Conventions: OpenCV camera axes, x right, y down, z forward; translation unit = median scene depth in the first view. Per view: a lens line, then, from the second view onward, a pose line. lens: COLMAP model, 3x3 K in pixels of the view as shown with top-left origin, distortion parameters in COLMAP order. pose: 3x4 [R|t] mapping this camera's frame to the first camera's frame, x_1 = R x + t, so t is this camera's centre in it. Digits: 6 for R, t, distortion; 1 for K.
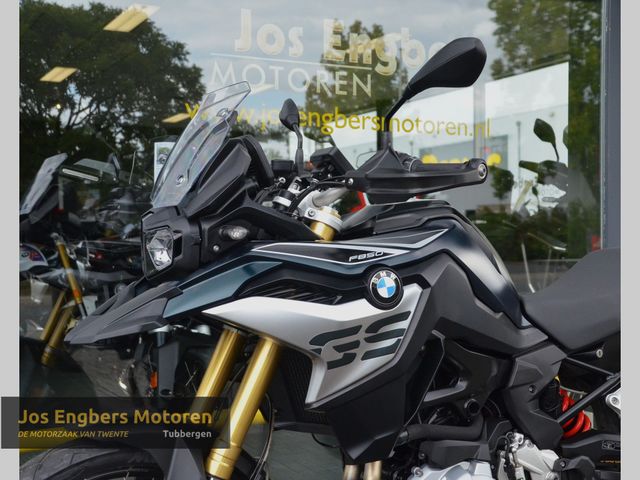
lens RADIAL K [[946.6, 0, 356.8], [0, 946.6, 253.3], [0, 0, 1]] dist [0.116940, 0.004781]
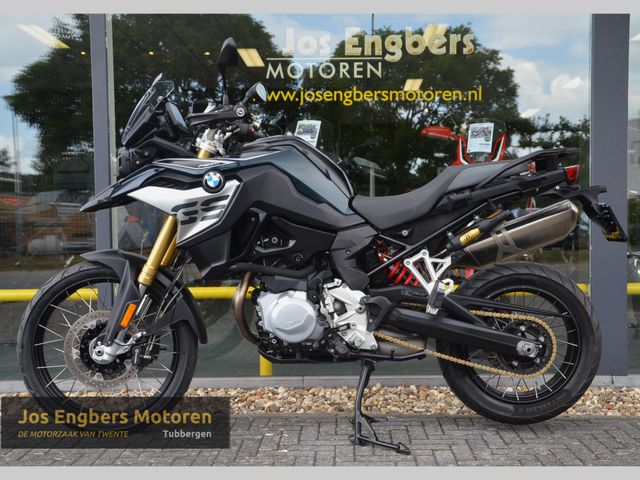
lens RADIAL K [[842.0, 0, 323.4], [0, 842.0, 247.6], [0, 0, 1]] dist [0.038475, 0.358791]
pose [[0.868160, 0.011433, -0.496154, 0.953695], [-0.008042, 0.999927, 0.008970, 0.138383], [0.496220, -0.003798, 0.868188, -0.271561]]
